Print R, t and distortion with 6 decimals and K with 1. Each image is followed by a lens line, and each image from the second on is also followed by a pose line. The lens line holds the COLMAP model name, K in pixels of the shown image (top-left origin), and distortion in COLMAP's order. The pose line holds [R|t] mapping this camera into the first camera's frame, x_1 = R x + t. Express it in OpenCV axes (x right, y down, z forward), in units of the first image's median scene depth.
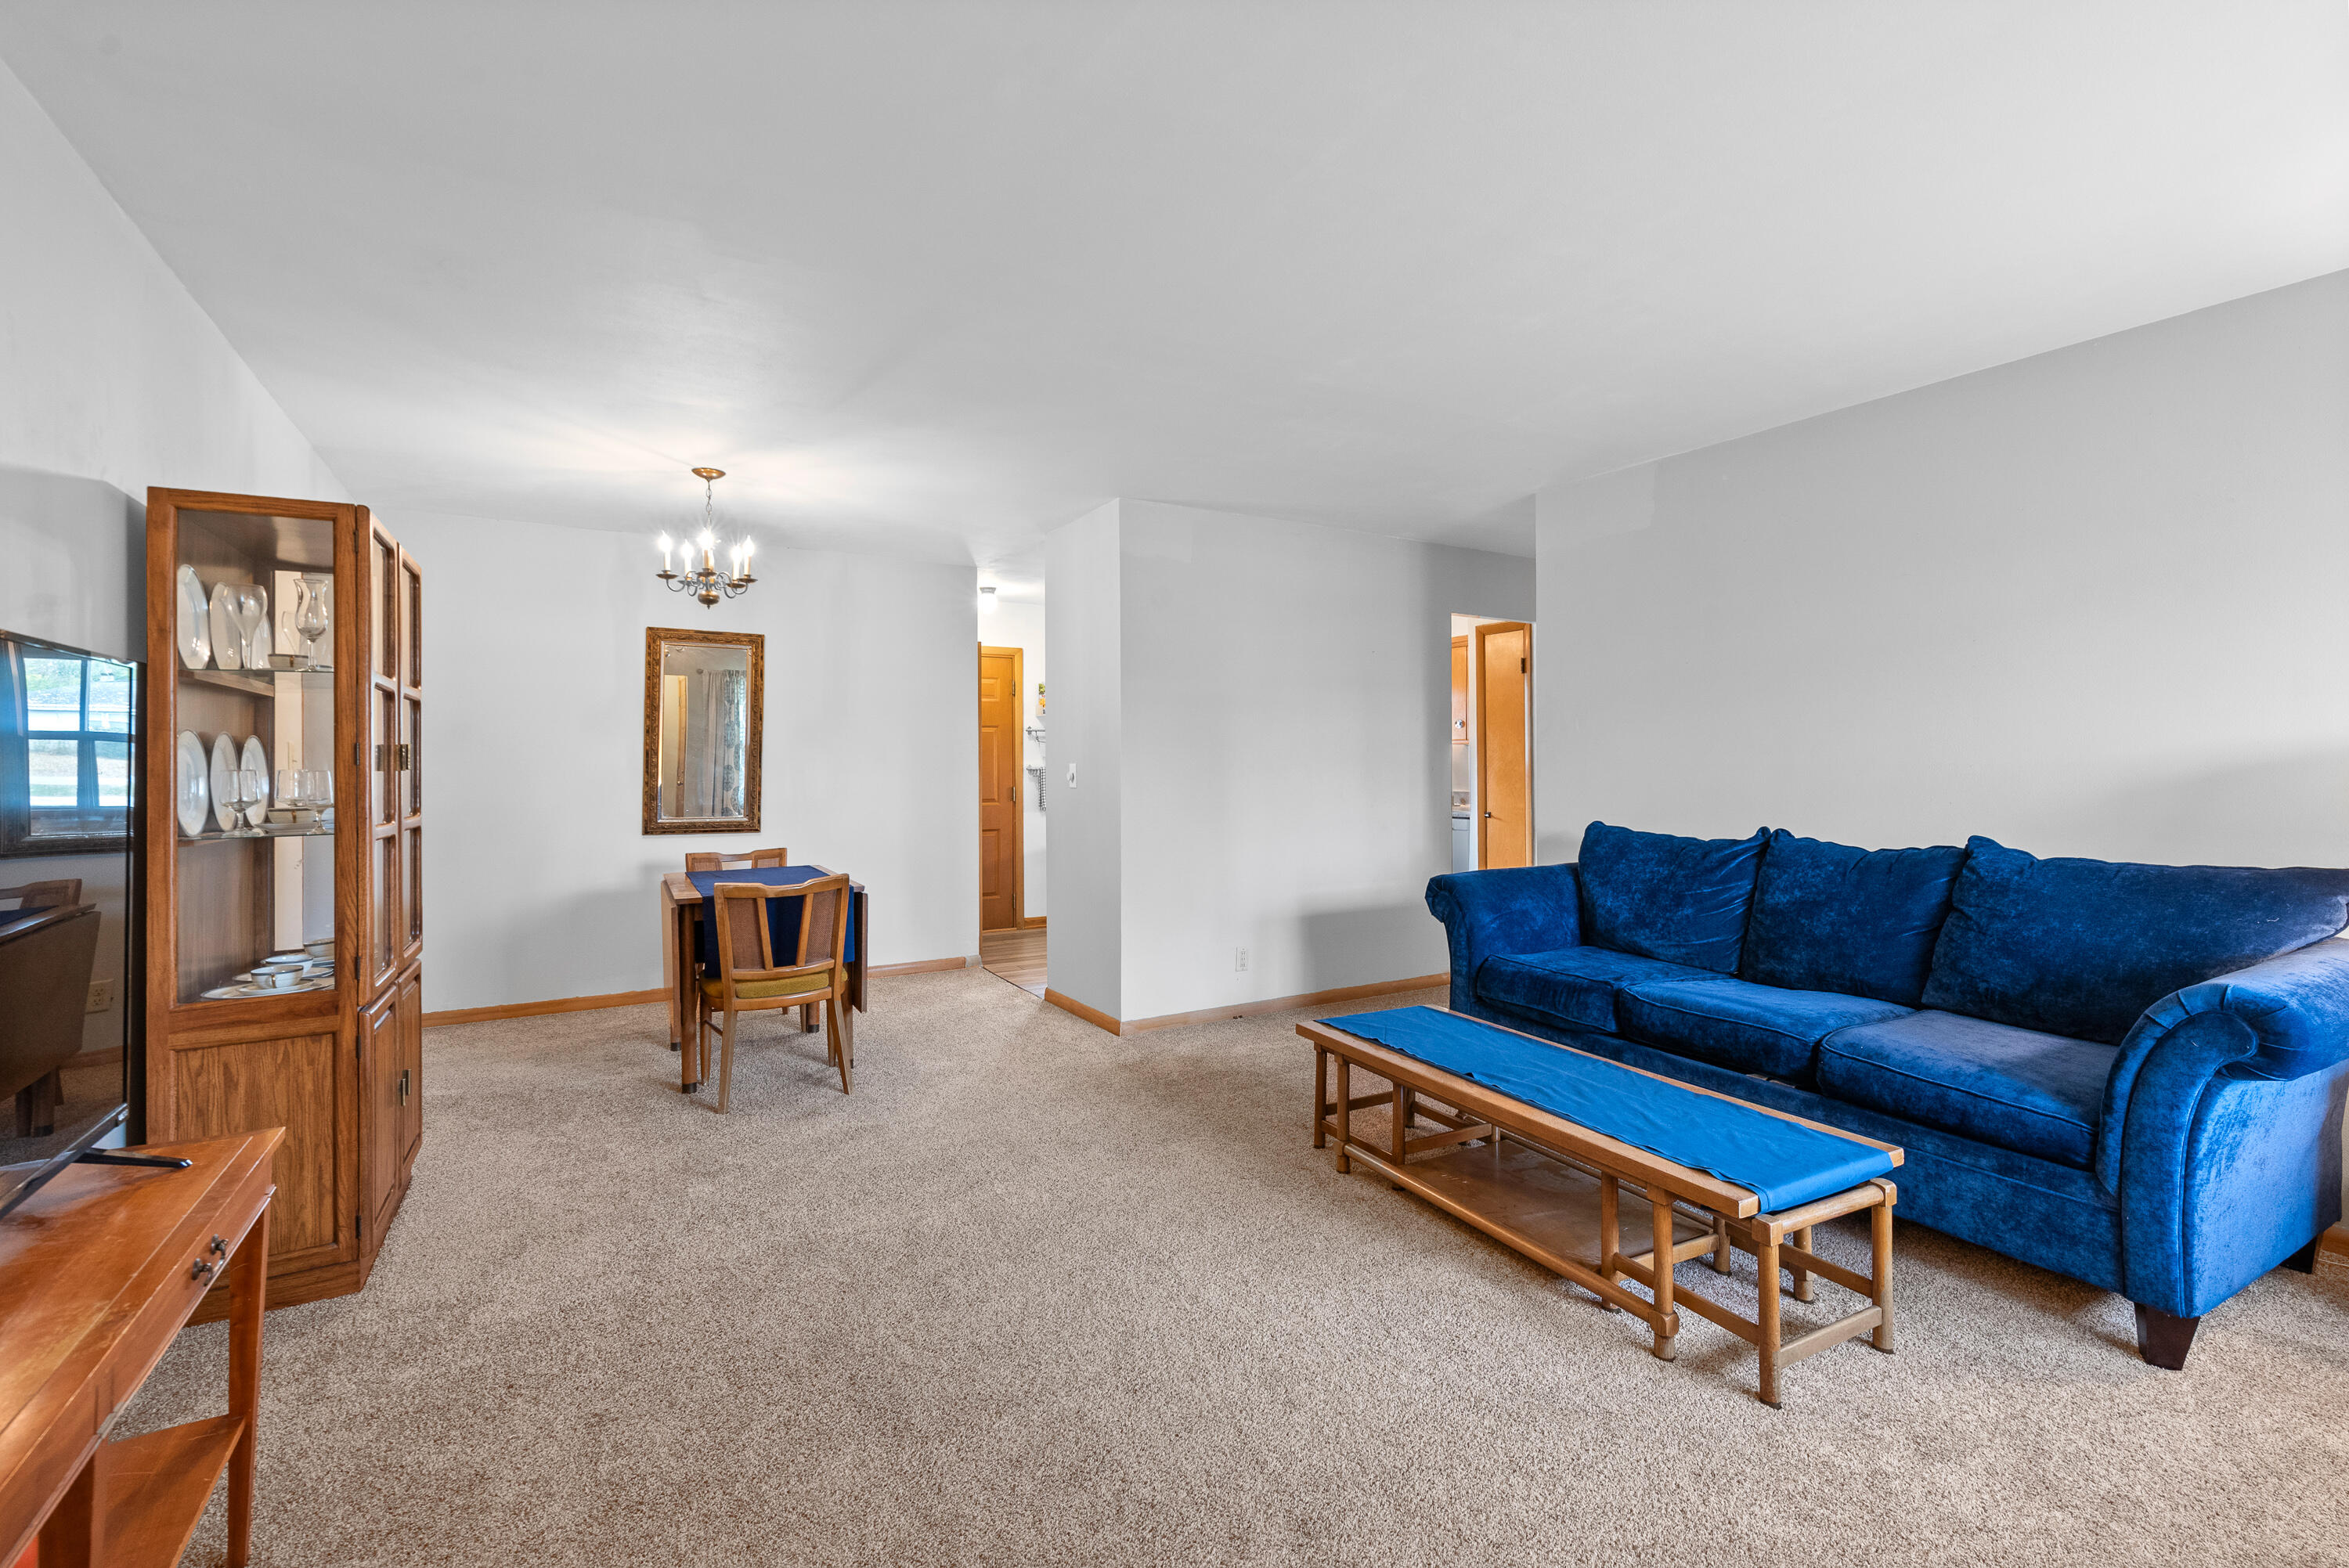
lens RADIAL K [[1029.4, 0, 1173.0], [0, 1029.4, 763.5], [0, 0, 1]] dist [-0.002511, 0.000060]
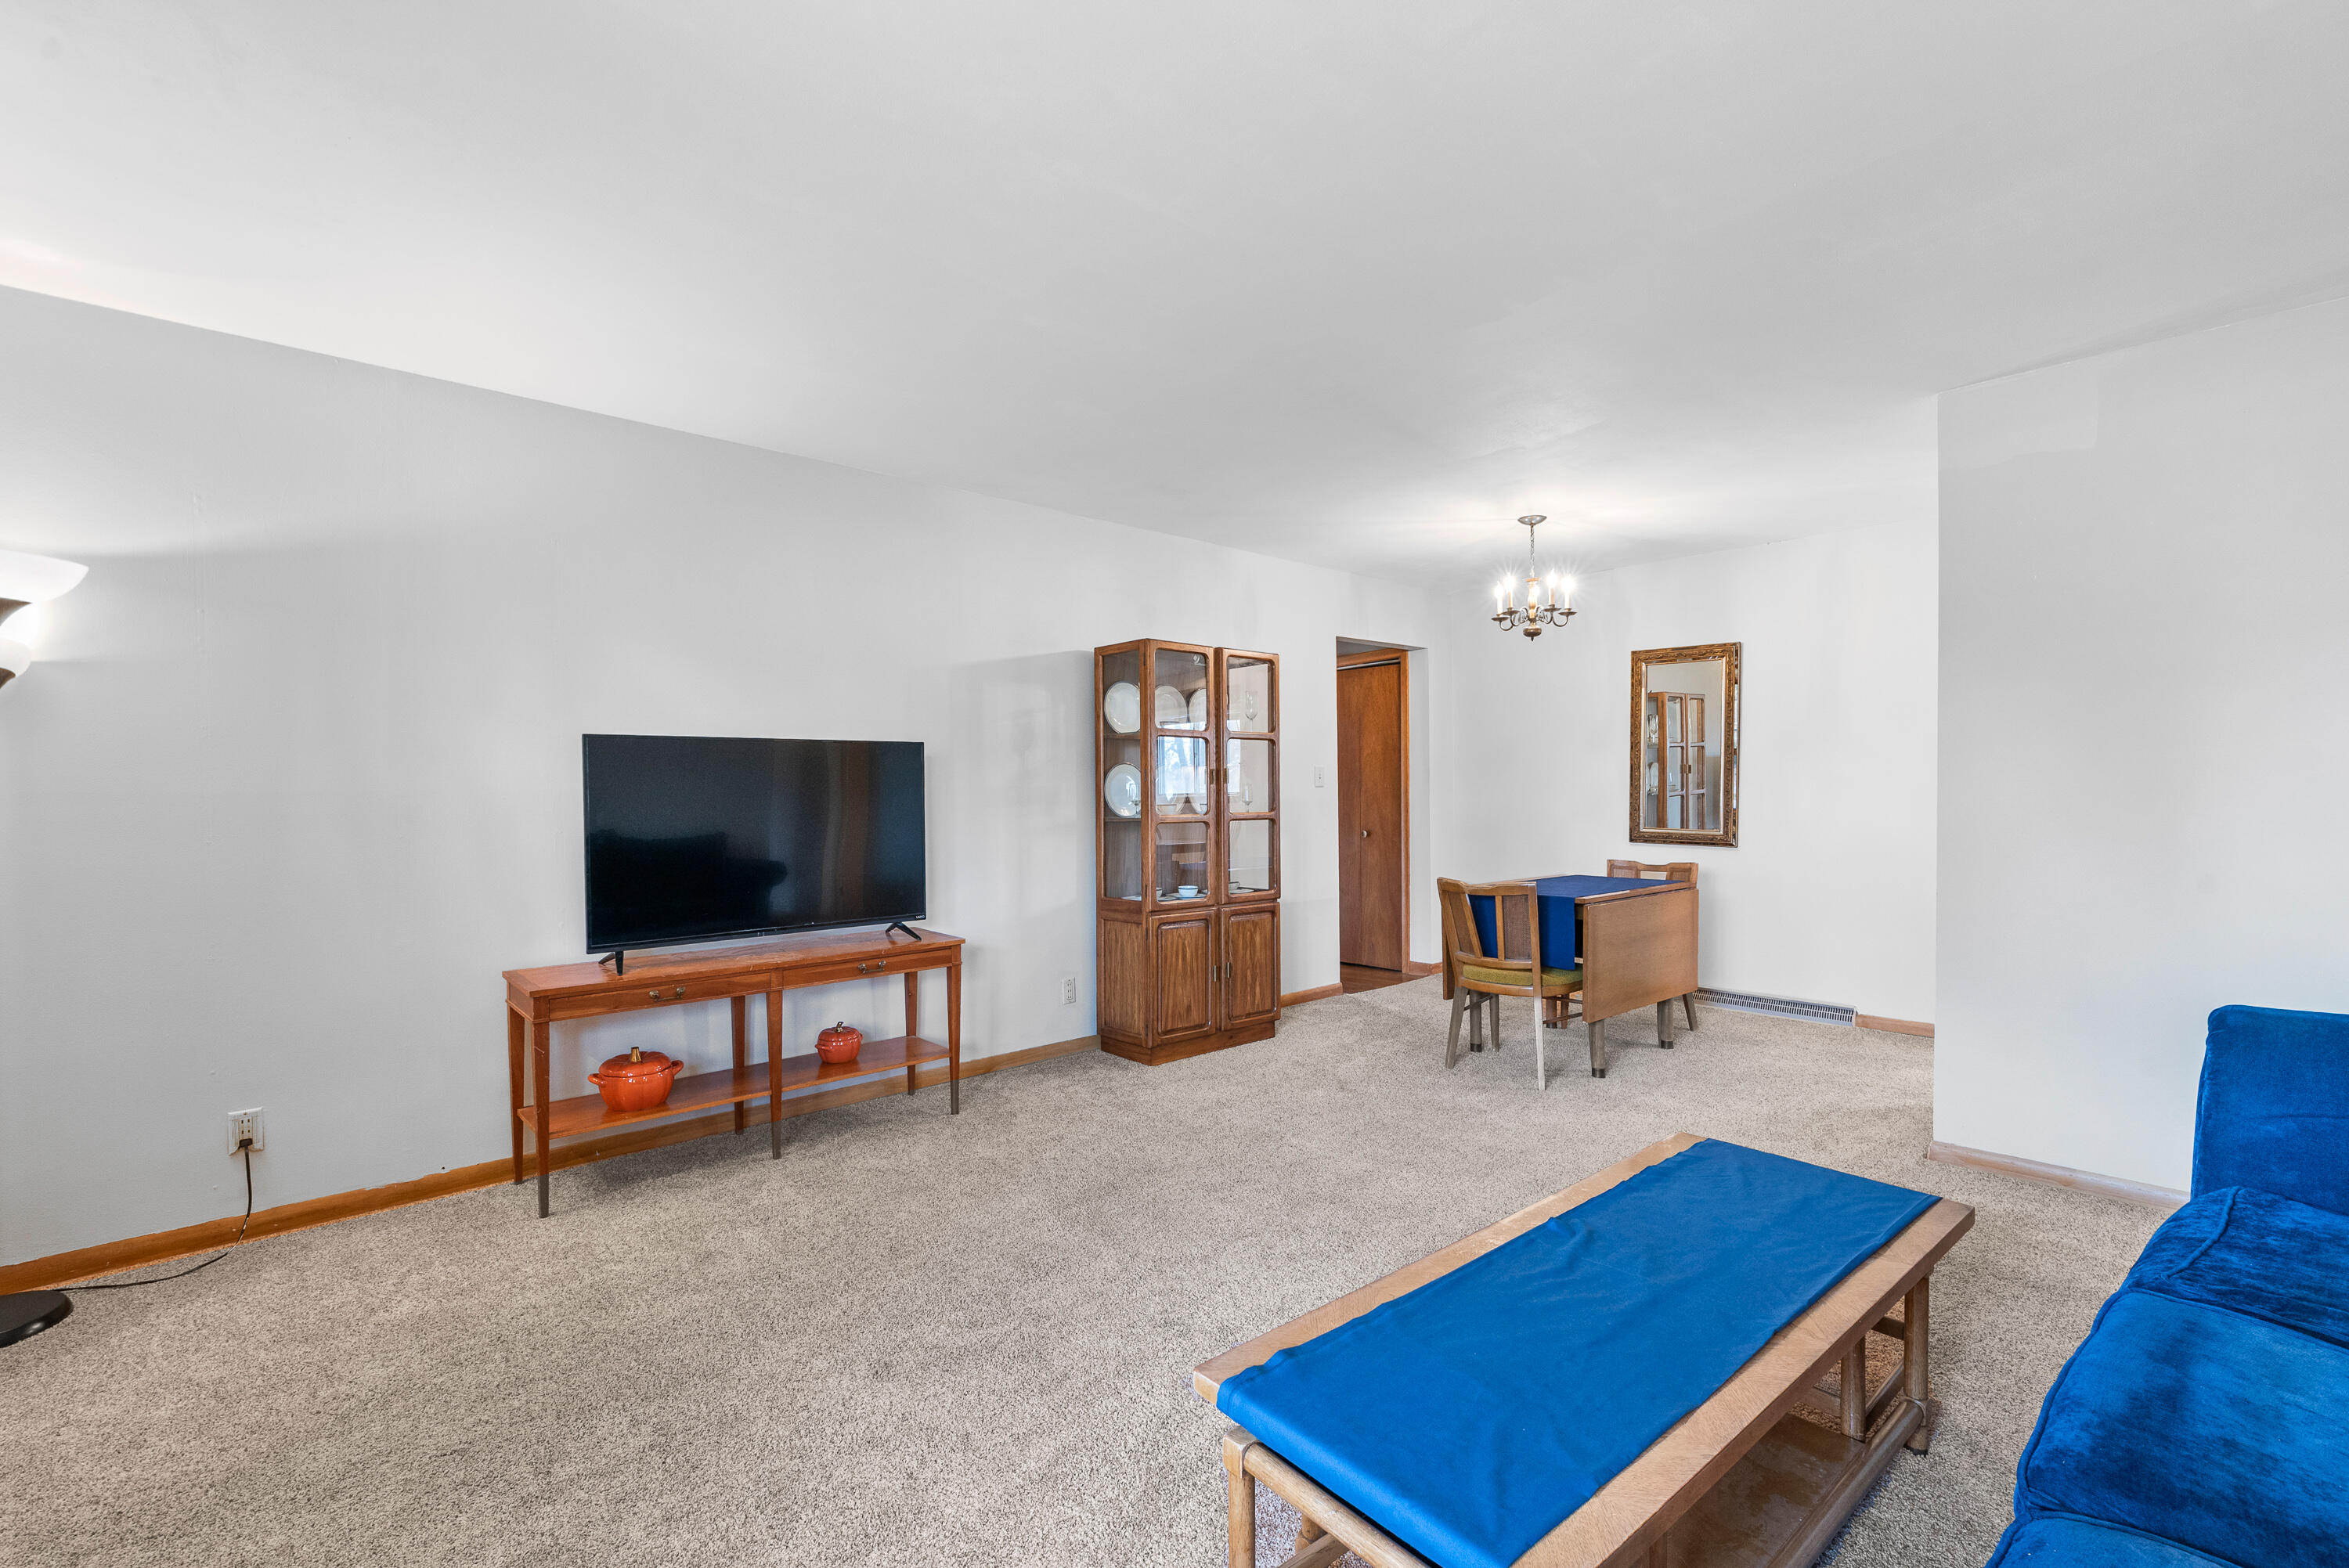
lens RADIAL K [[1029.4, 0, 1175.4], [0, 1029.4, 803.2], [0, 0, 1]] dist [-0.002511, 0.000060]
pose [[0.207889, 0.022944, -0.977883, 0.487466], [0.004615, 0.999691, 0.024437, -0.001264], [0.978142, -0.009593, 0.207718, 0.318748]]
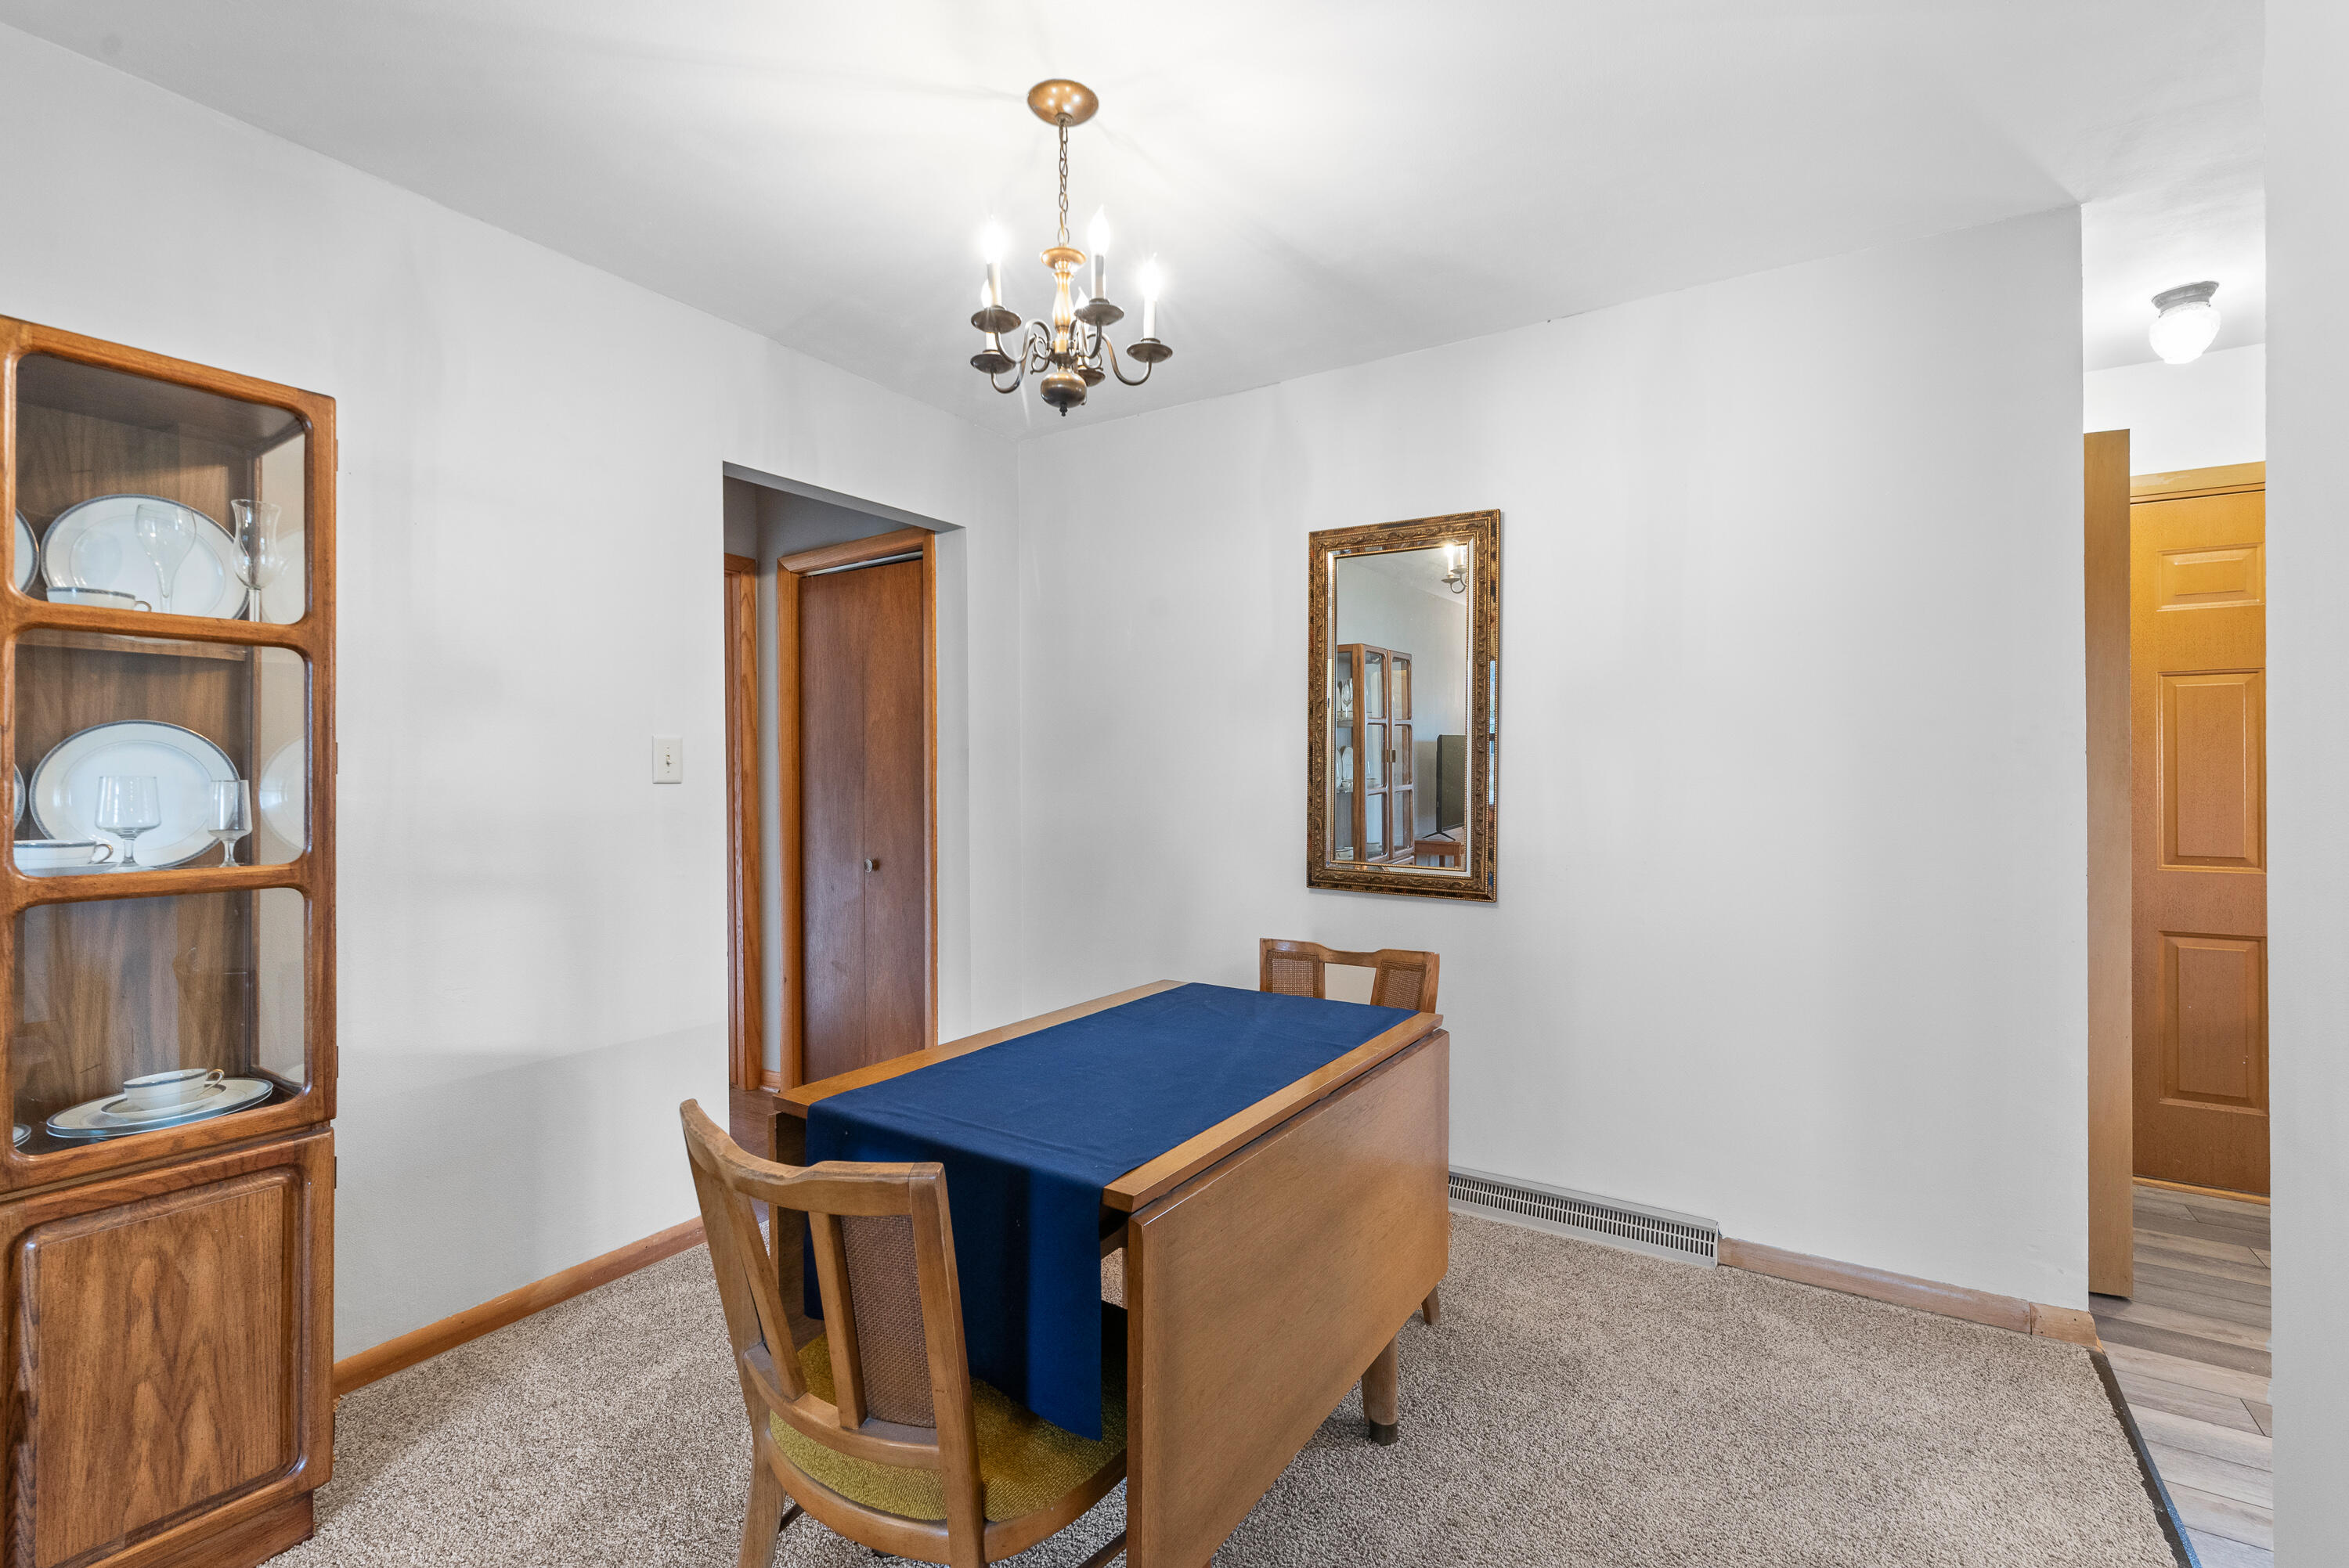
lens RADIAL K [[1029.4, 0, 1175.5], [0, 1029.4, 763.7], [0, 0, 1]] dist [-0.002511, 0.000060]
pose [[0.463394, -0.001046, -0.886152, -0.031028], [-0.002470, 0.999994, -0.002472, -0.000010], [0.886149, 0.003334, 0.463388, 0.705422]]
